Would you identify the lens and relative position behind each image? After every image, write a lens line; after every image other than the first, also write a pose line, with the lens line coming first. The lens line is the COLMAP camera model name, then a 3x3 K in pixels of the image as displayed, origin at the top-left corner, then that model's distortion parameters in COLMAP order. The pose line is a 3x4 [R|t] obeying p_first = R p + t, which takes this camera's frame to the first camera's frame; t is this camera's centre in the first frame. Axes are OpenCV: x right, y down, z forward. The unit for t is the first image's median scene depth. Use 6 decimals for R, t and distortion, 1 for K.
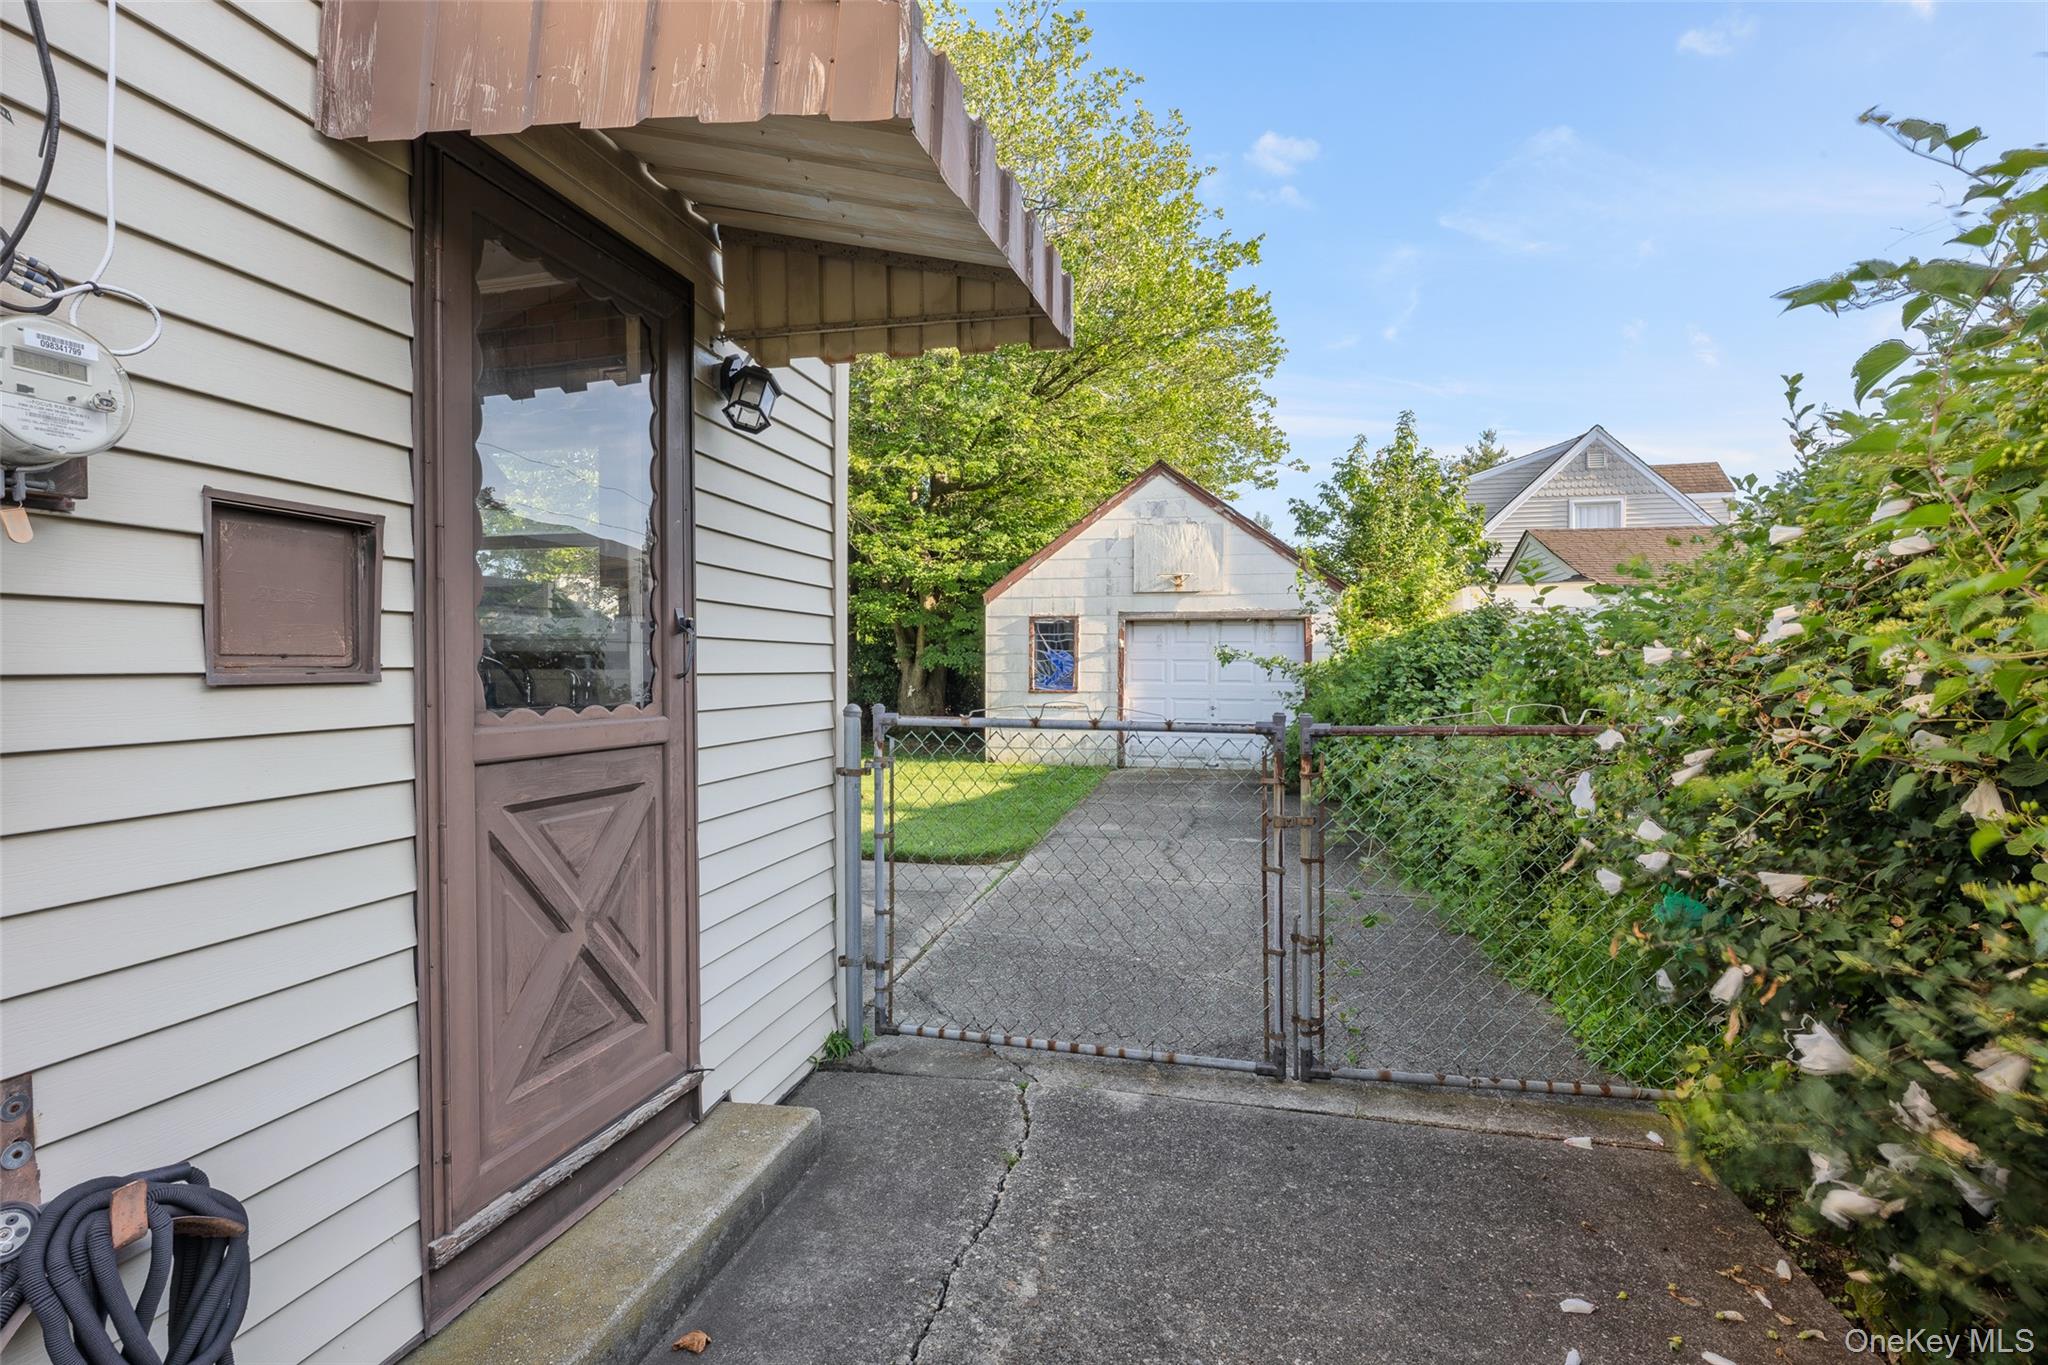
lens RADIAL K [[944.9, 0, 1024.0], [0, 944.9, 682.5], [0, 0, 1]] dist [0.007267, 0.000084]
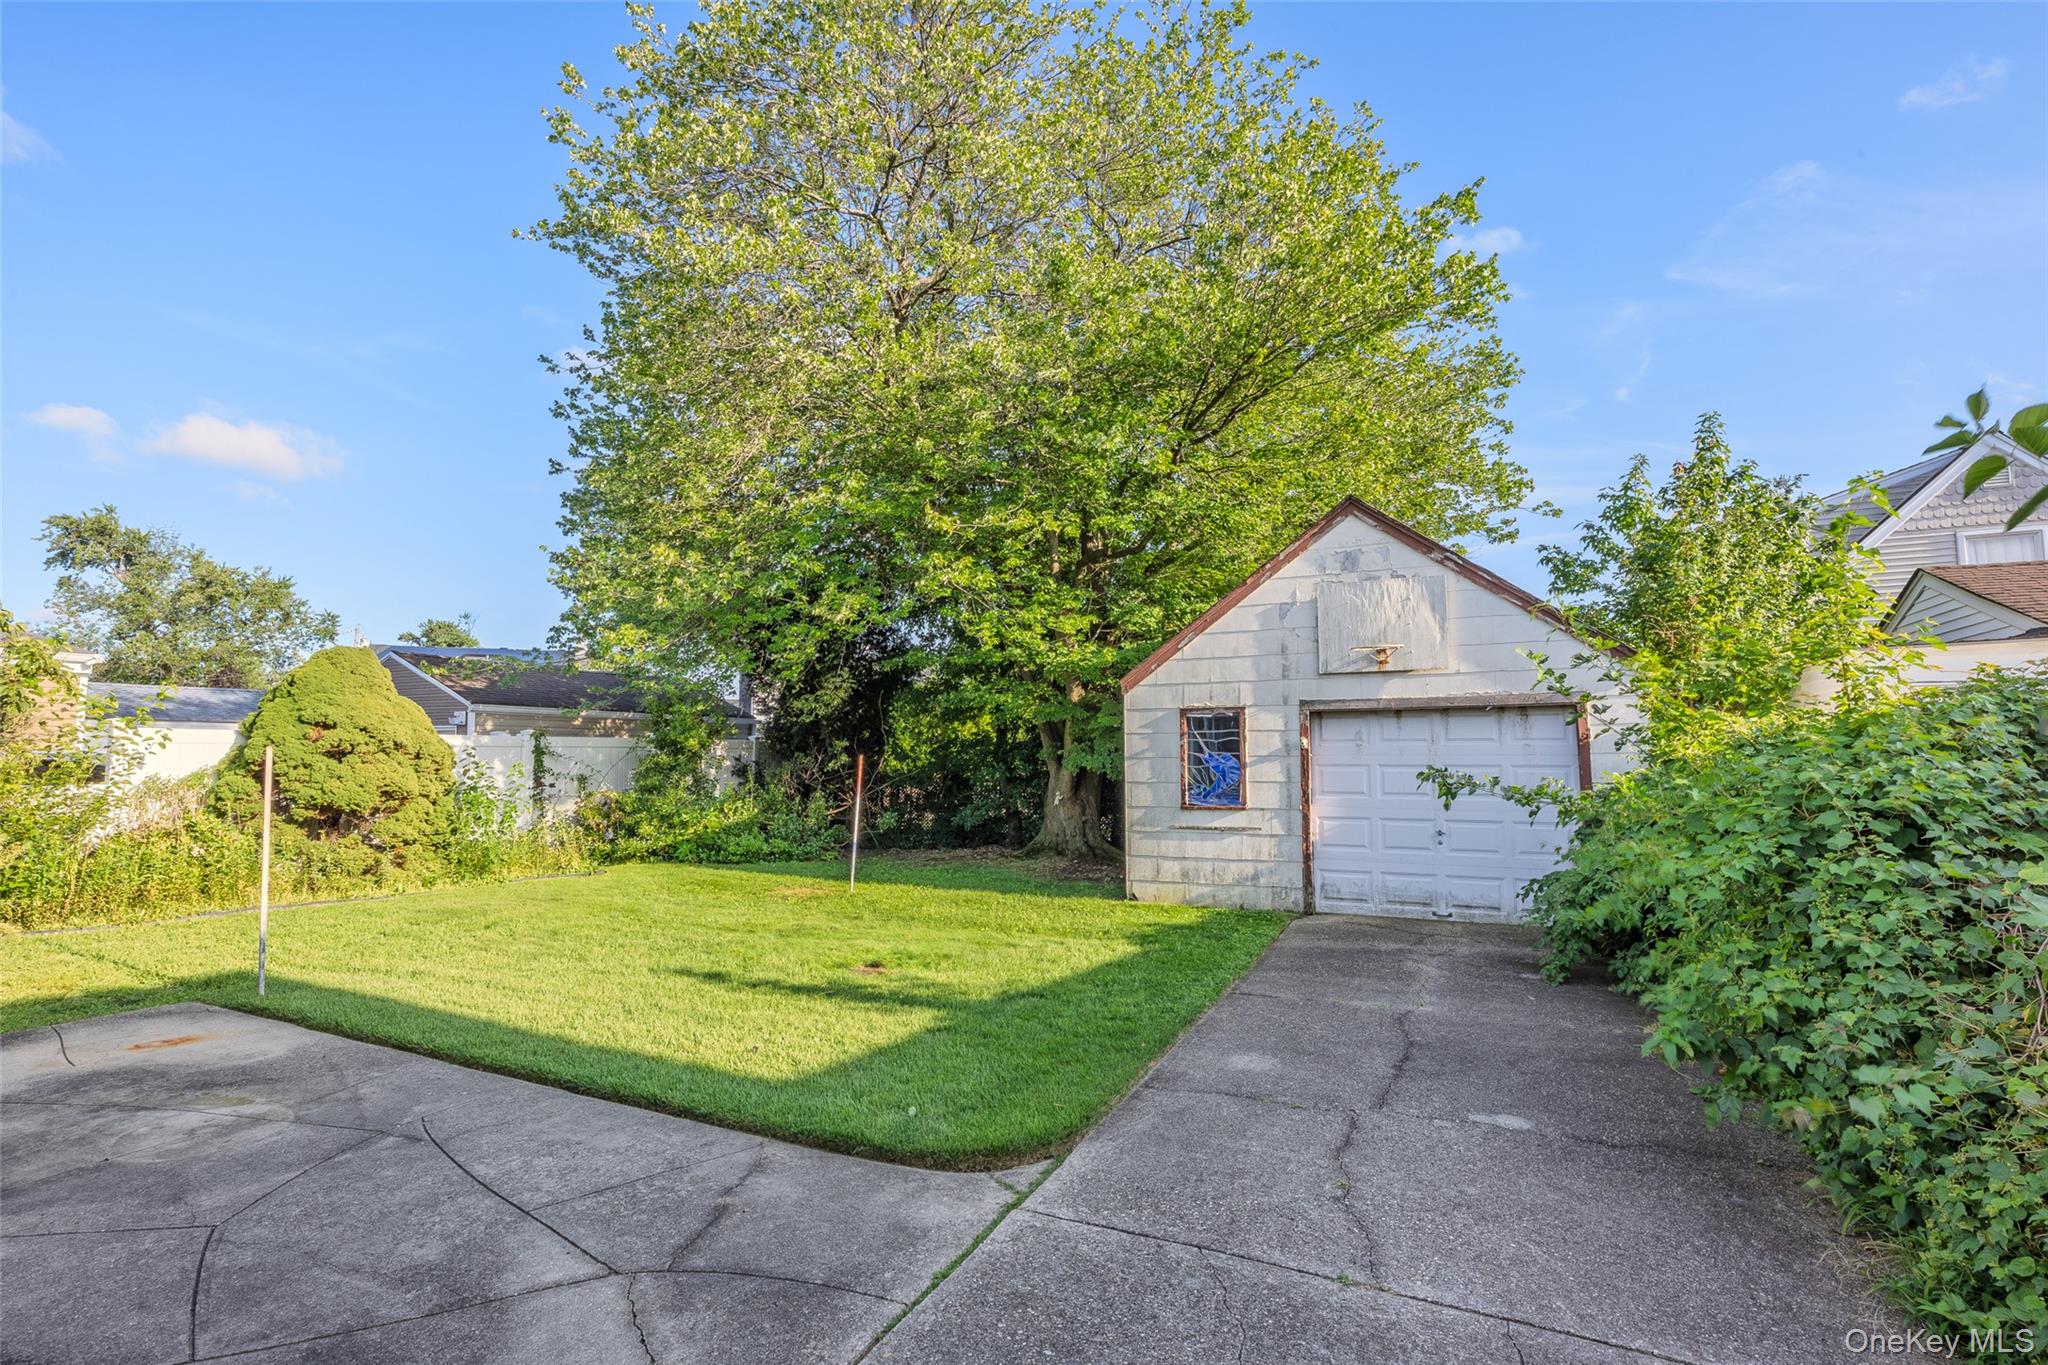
lens RADIAL K [[959.8, 0, 1024.0], [0, 959.8, 682.5], [0, 0, 1]] dist [-0.016365, 0.000619]
pose [[0.975668, -0.023092, -0.218036, 0.052527], [0.002282, 0.995454, -0.095217, -0.017254], [0.219244, 0.092402, 0.971285, 0.217069]]
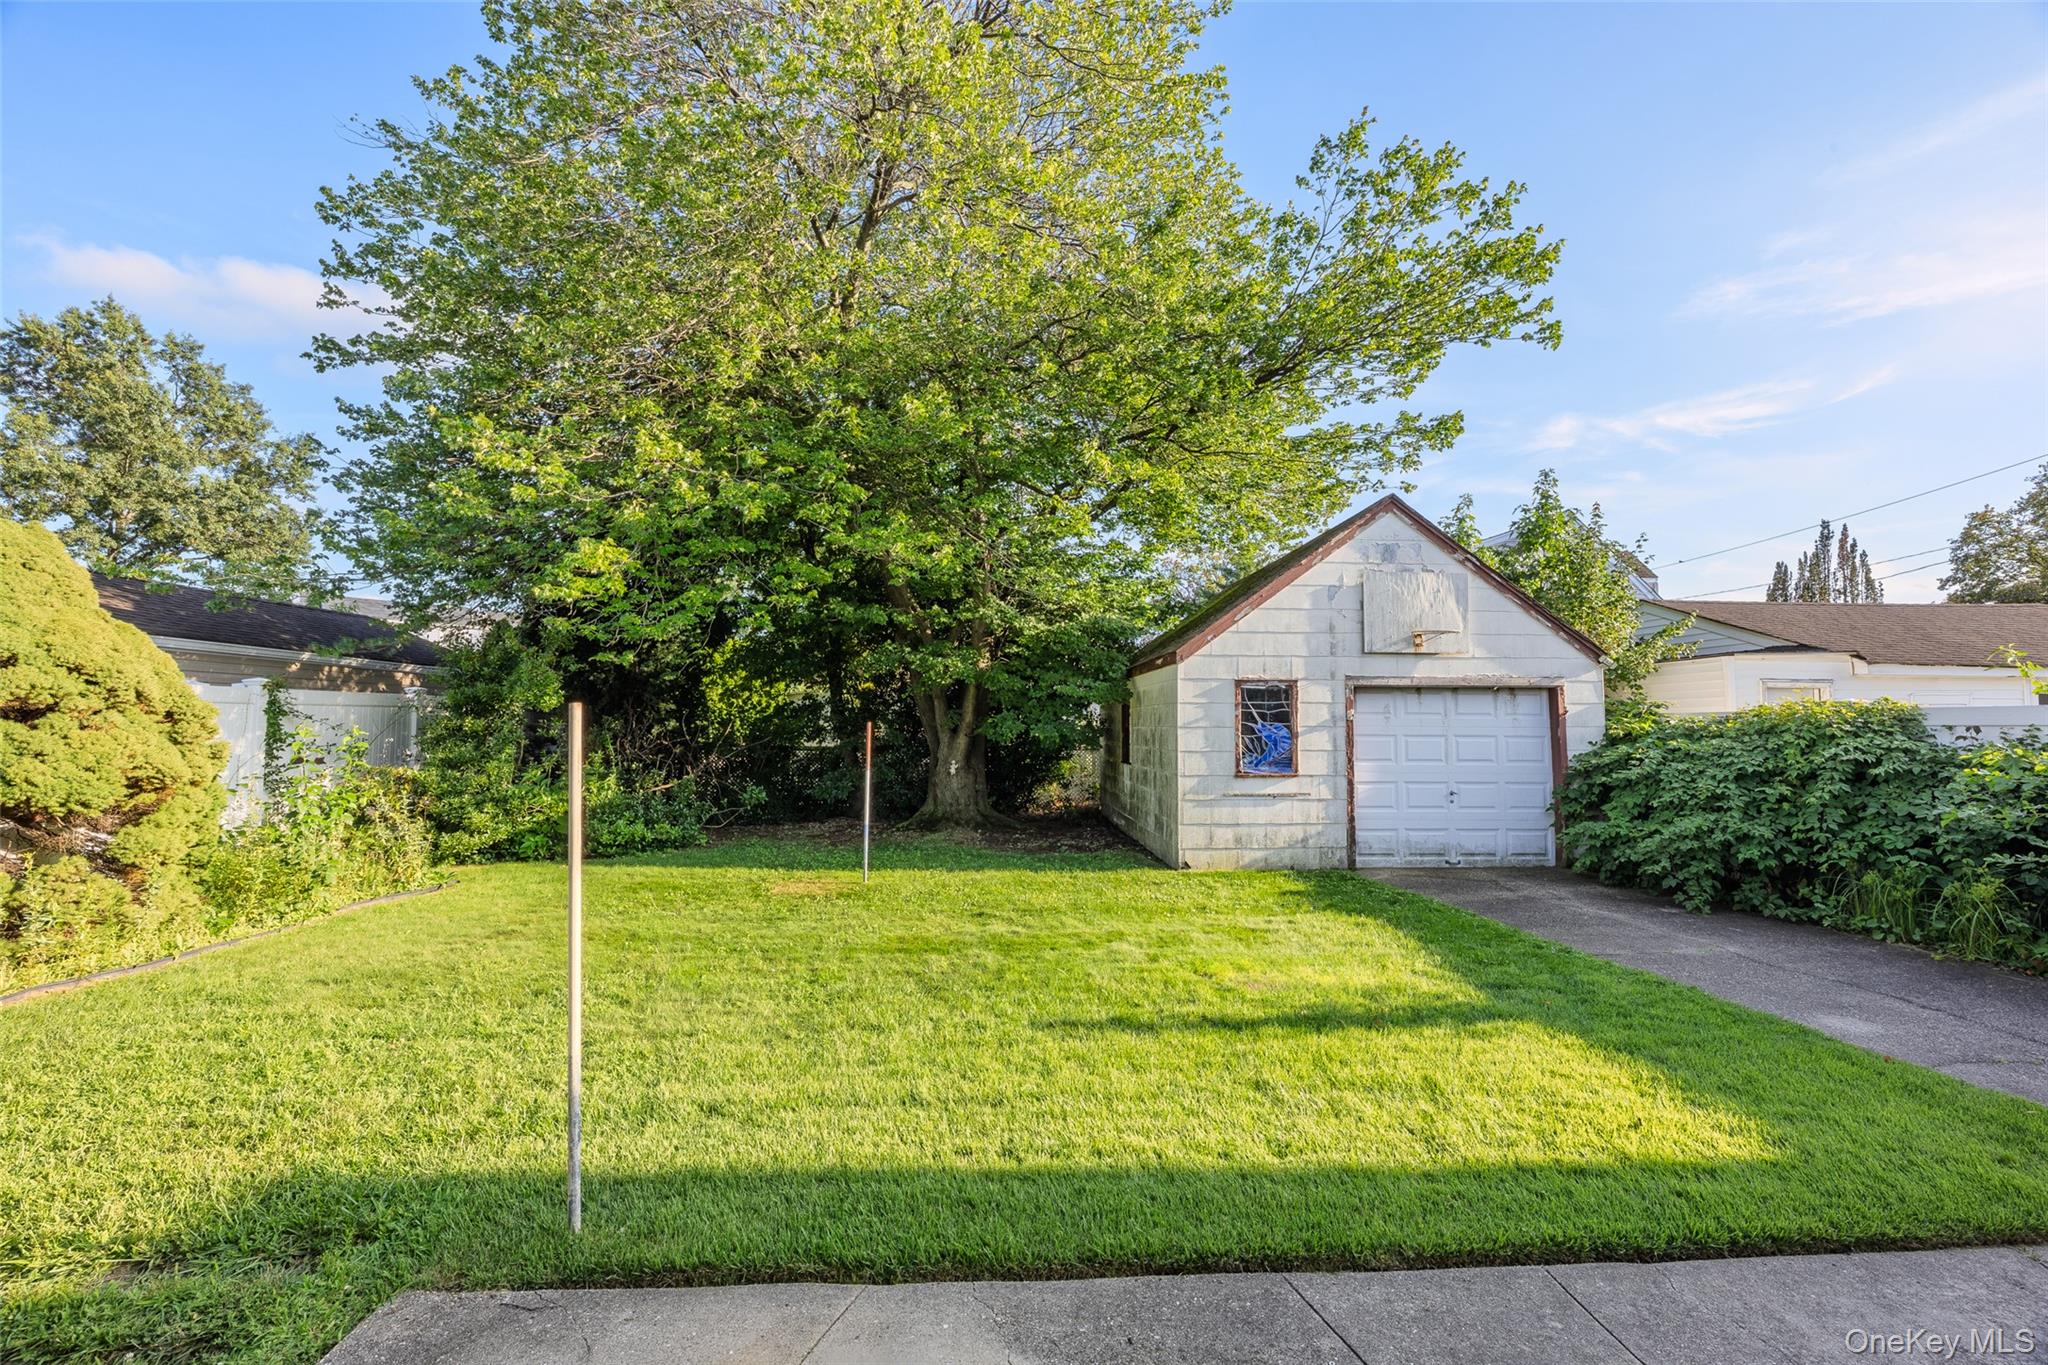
lens RADIAL K [[870.4, 0, 1024.0], [0, 870.4, 682.5], [0, 0, 1]] dist [-0.001448, 0.000005]
pose [[0.956537, 0.016002, 0.291171, -0.373156], [0.002207, 0.998067, -0.062103, -0.022862], [-0.291602, 0.060046, 0.954653, 0.361538]]
